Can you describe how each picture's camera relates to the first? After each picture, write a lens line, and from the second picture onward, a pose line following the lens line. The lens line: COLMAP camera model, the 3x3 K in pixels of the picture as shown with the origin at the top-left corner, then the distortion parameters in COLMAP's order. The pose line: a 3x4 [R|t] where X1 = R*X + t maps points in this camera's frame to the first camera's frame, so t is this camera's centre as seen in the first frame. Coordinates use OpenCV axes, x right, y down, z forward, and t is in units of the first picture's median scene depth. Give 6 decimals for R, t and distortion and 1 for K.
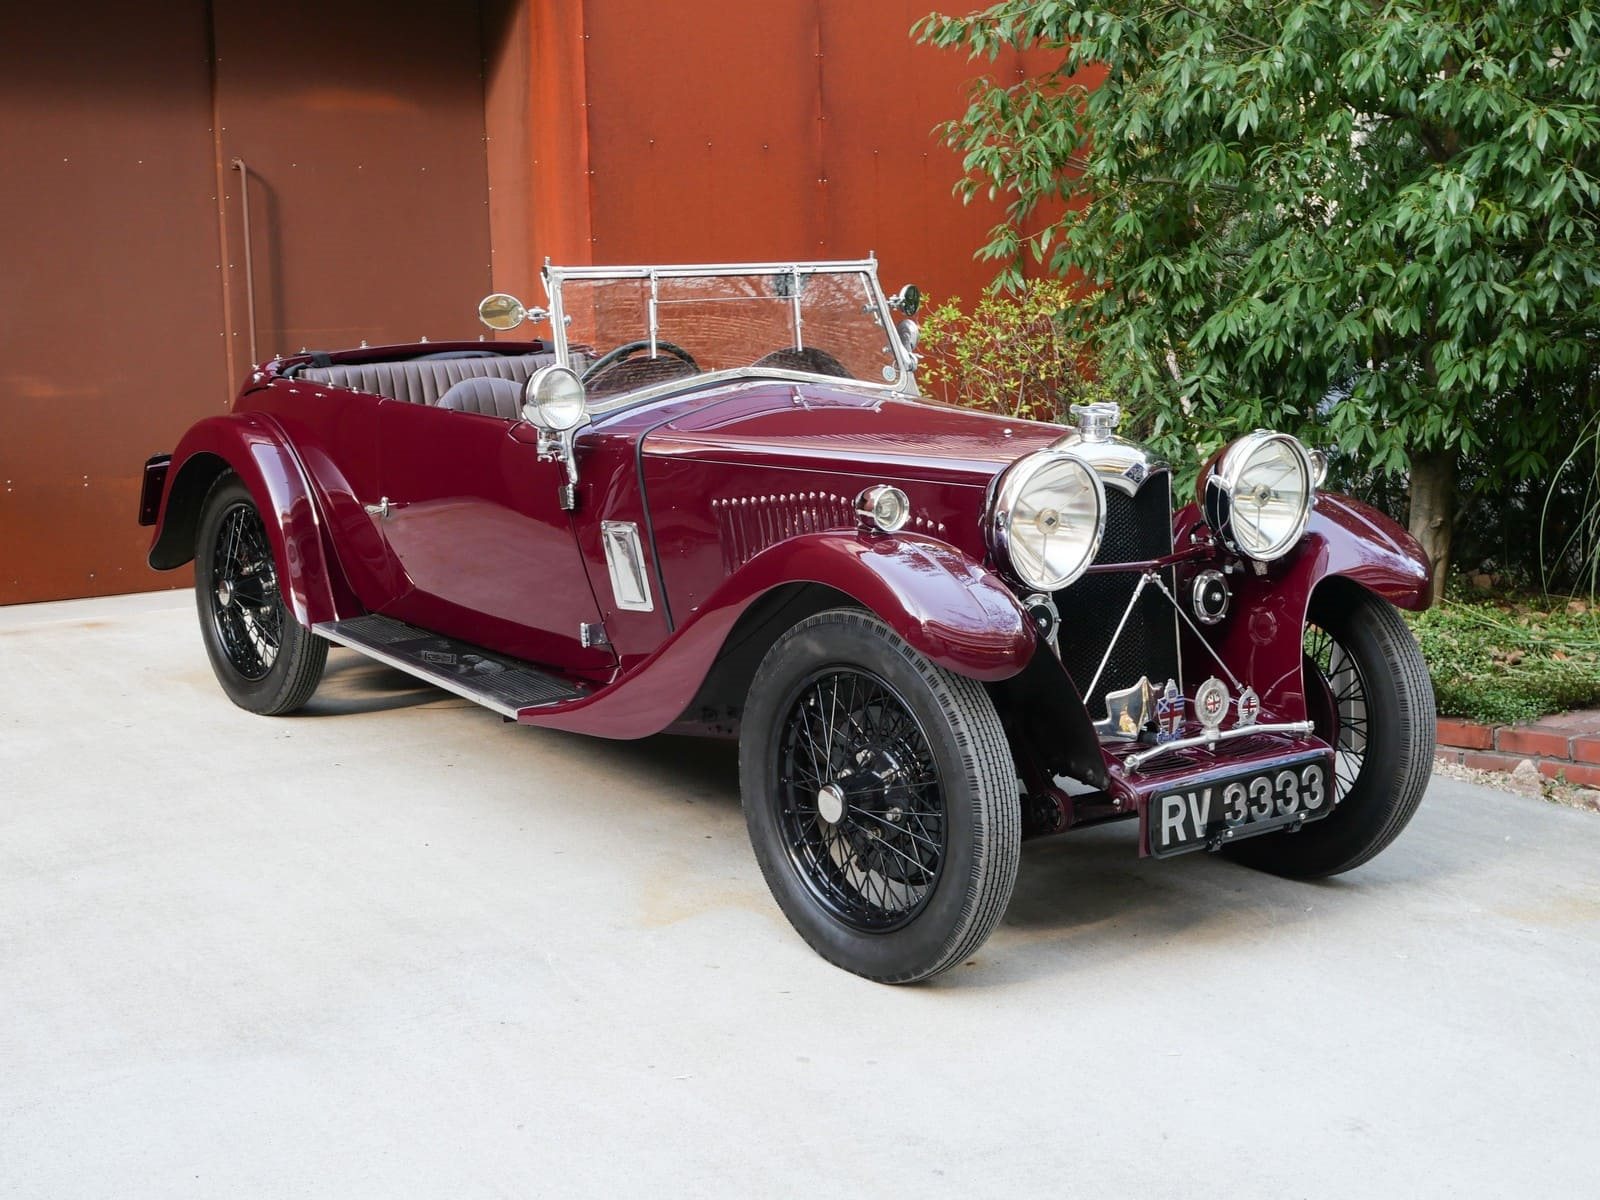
lens RADIAL K [[1860.5, 0, 799.1], [0, 1860.5, 630.7], [0, 0, 1]] dist [-0.044167, -0.024484]
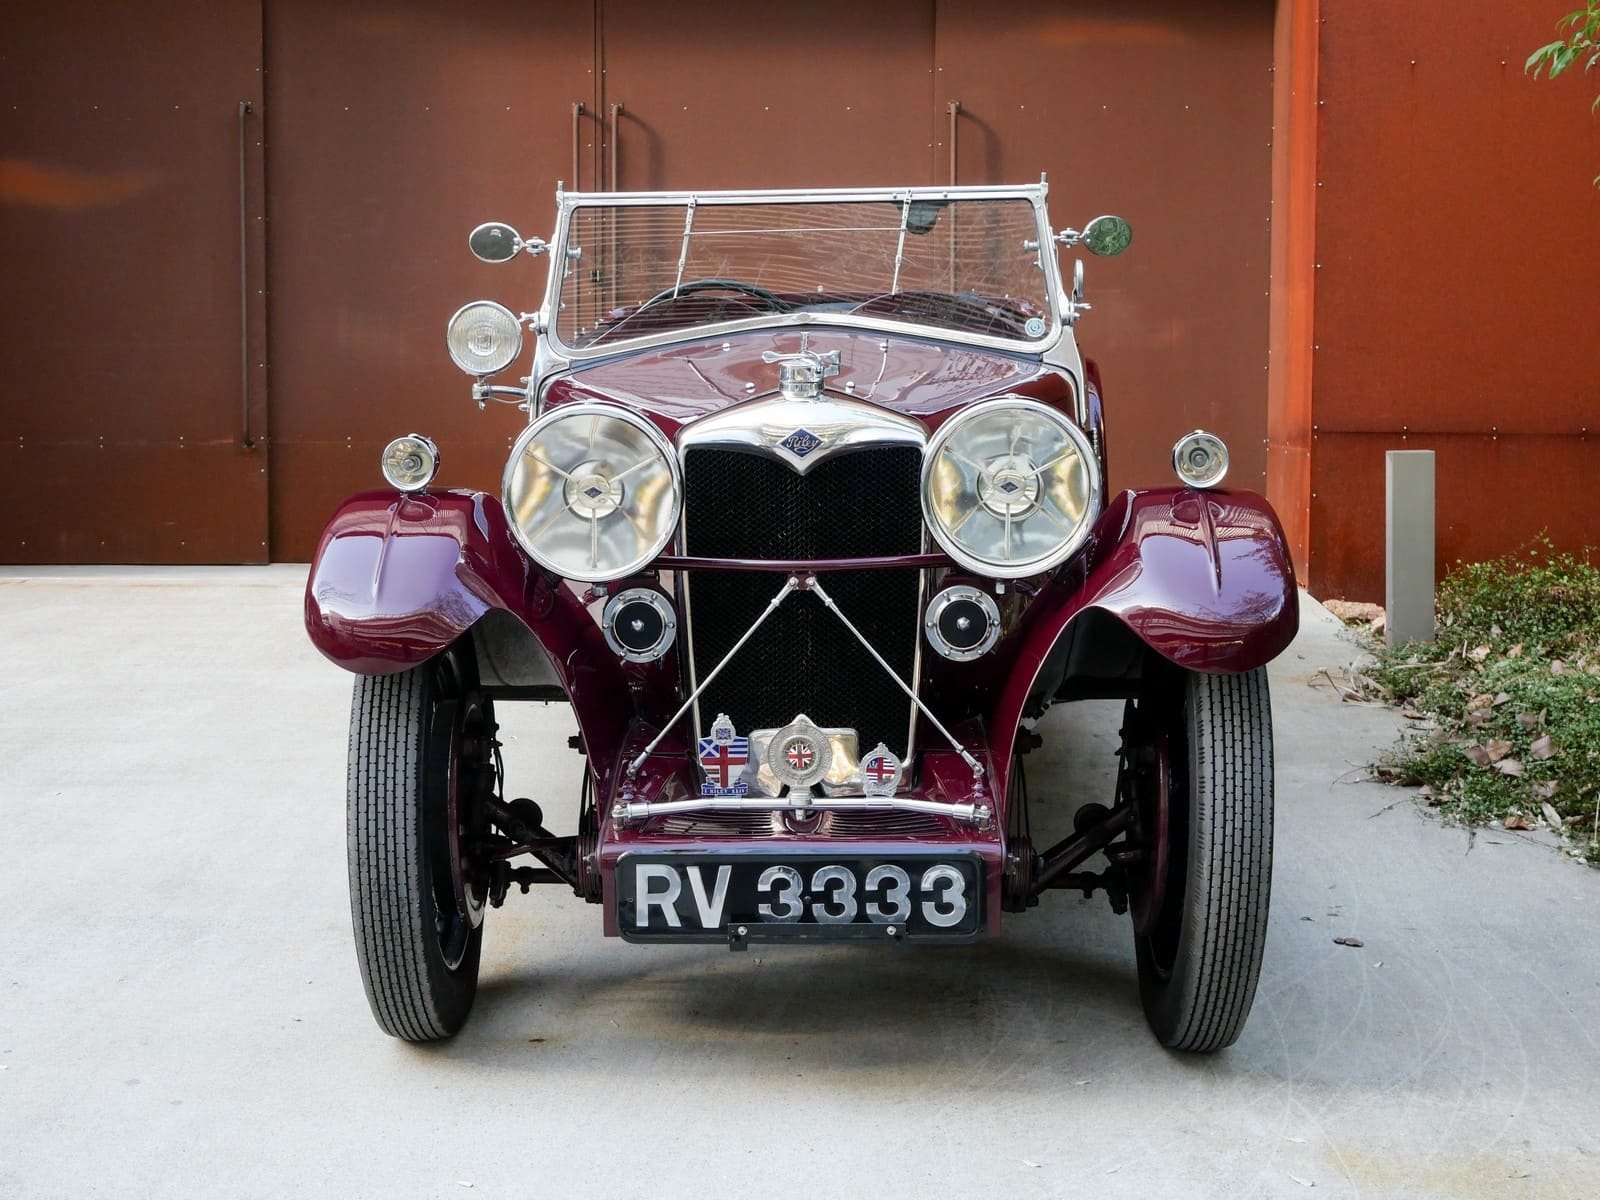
lens RADIAL K [[2115.2, 0, 800.0], [0, 2115.2, 600.0], [0, 0, 1]] dist [-0.026350, 0.054424]
pose [[0.828233, 0.092872, -0.552634, 0.622802], [-0.105803, 0.994350, 0.008536, -0.027278], [0.550305, 0.051401, 0.833380, 0.271577]]
